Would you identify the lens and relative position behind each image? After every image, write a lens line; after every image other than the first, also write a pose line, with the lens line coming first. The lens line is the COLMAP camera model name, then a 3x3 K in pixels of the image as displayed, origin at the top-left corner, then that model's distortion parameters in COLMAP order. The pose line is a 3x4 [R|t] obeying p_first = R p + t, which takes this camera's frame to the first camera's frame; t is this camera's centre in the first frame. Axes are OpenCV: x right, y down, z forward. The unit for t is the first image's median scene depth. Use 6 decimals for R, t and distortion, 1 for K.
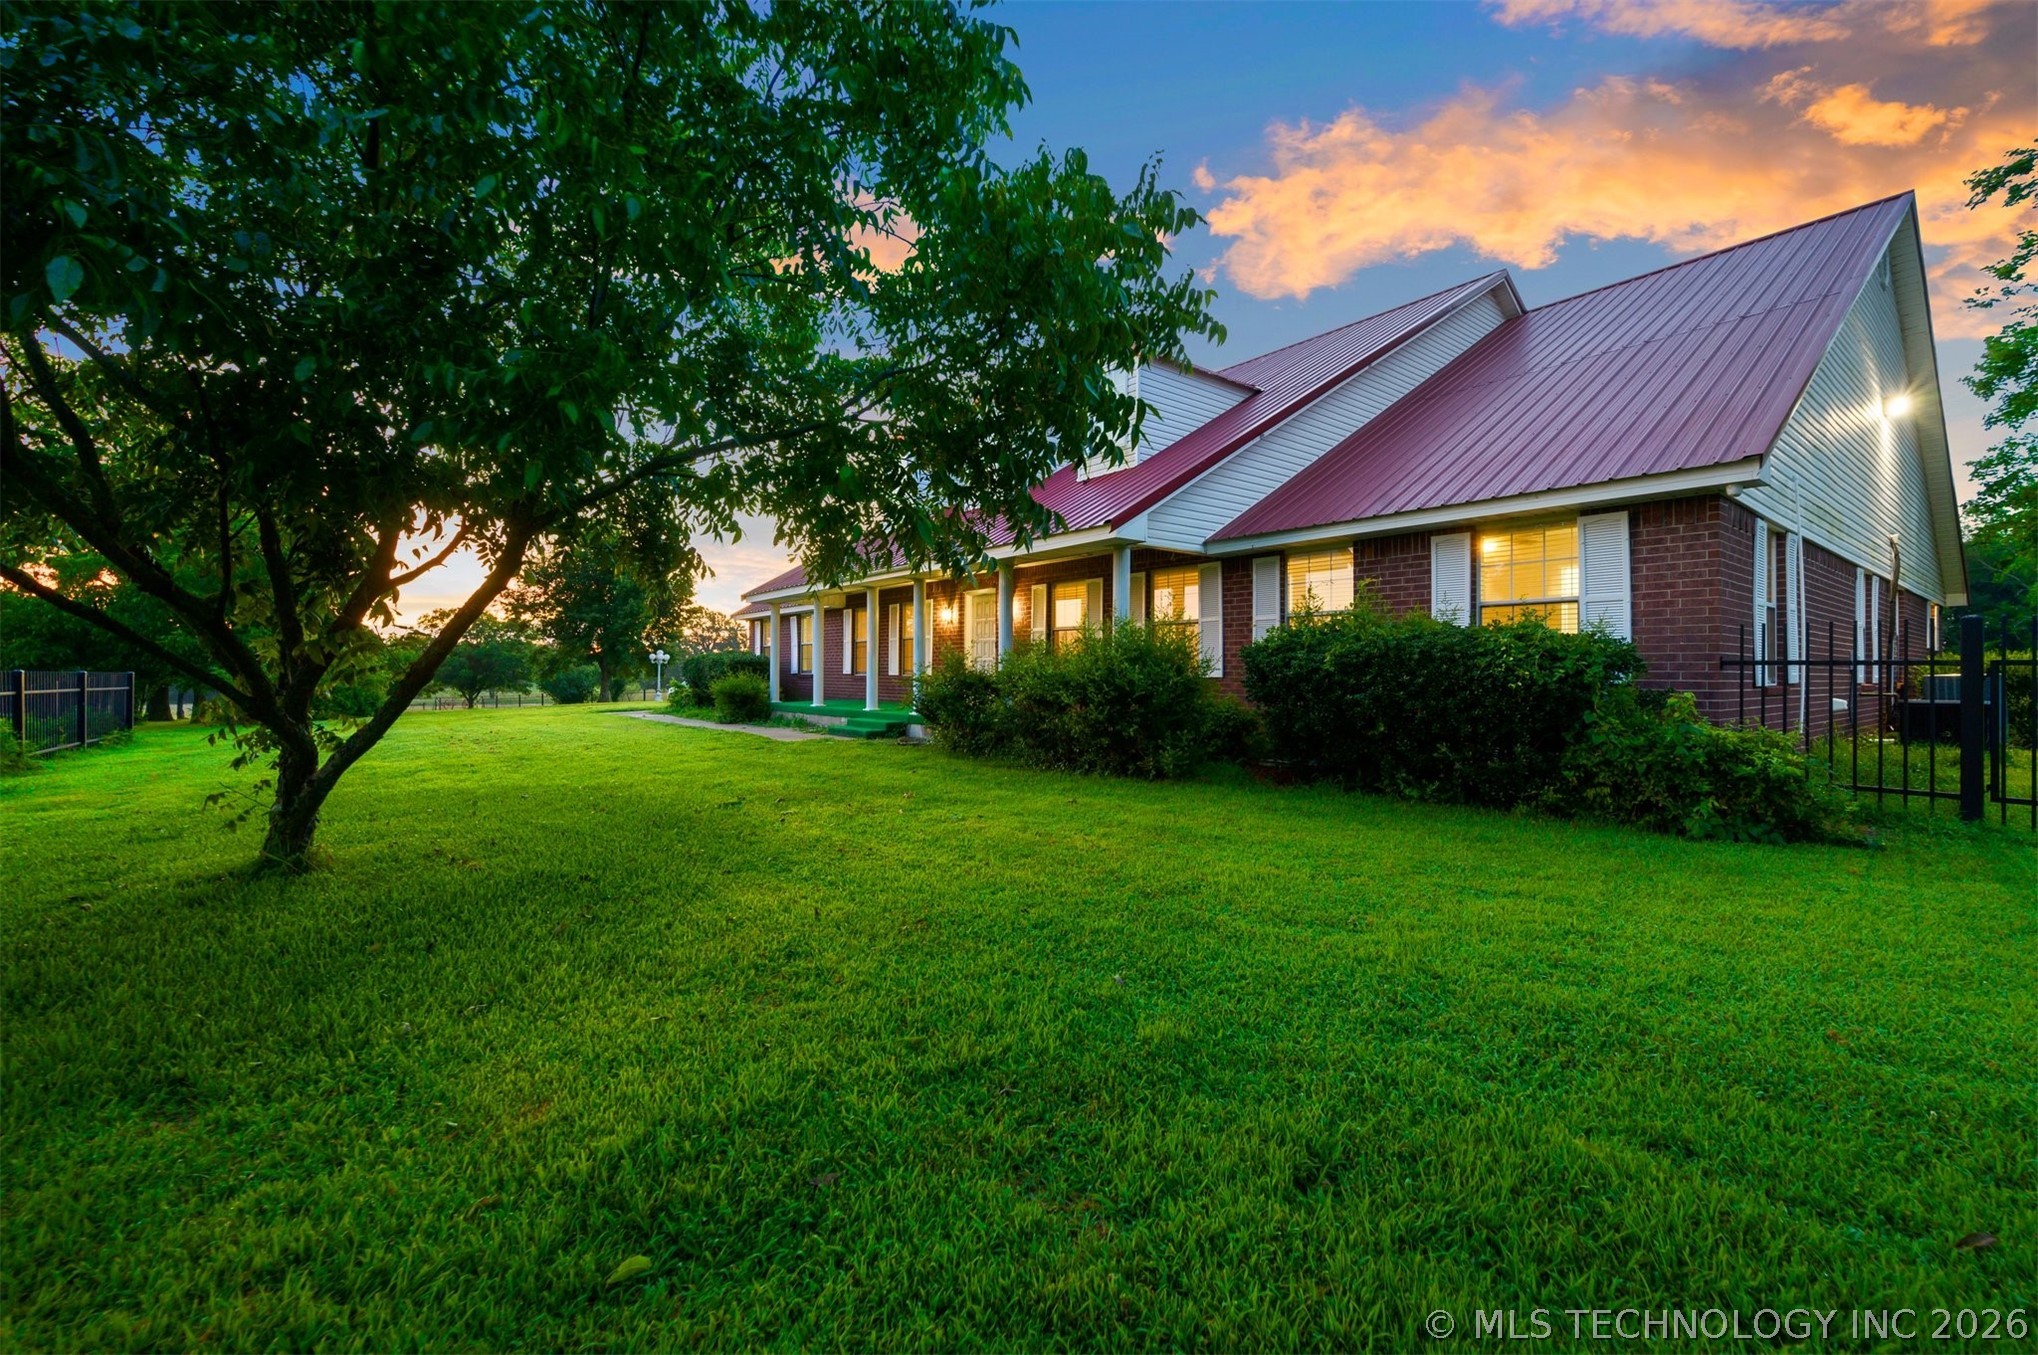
lens RADIAL K [[803.6, 0, 1017.1], [0, 803.6, 670.1], [0, 0, 1]] dist [-0.000108, 0.000020]
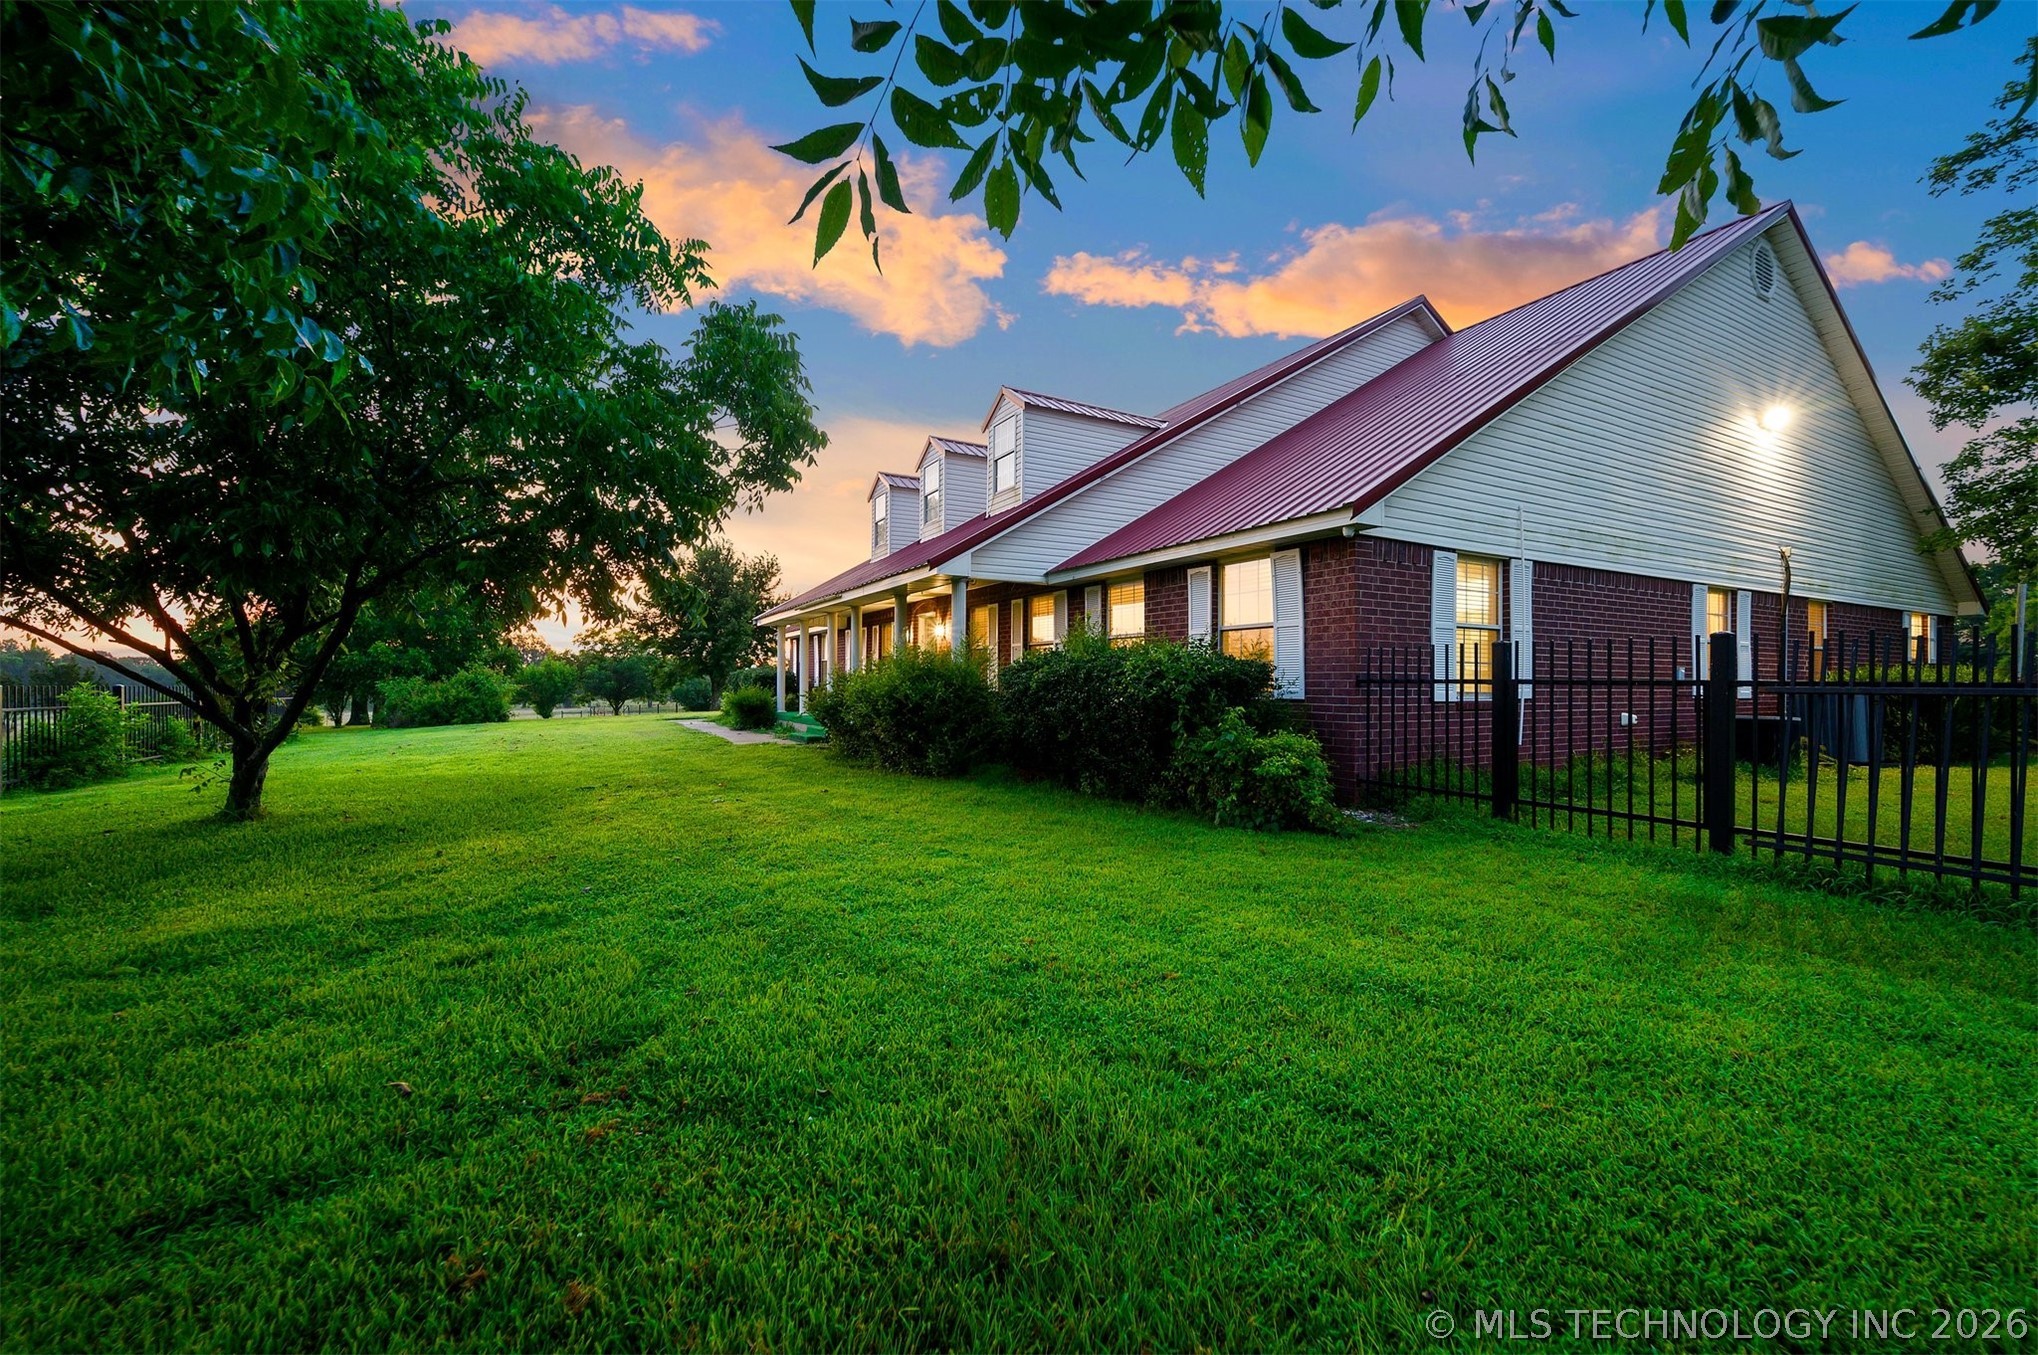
lens RADIAL K [[803.6, 0, 1029.0], [0, 803.6, 679.1], [0, 0, 1]] dist [-0.000108, 0.000020]
pose [[0.988206, -0.000143, -0.153128, 0.465510], [-0.000290, 0.999996, -0.002802, -0.007113], [0.153128, 0.002813, 0.988202, -0.158168]]
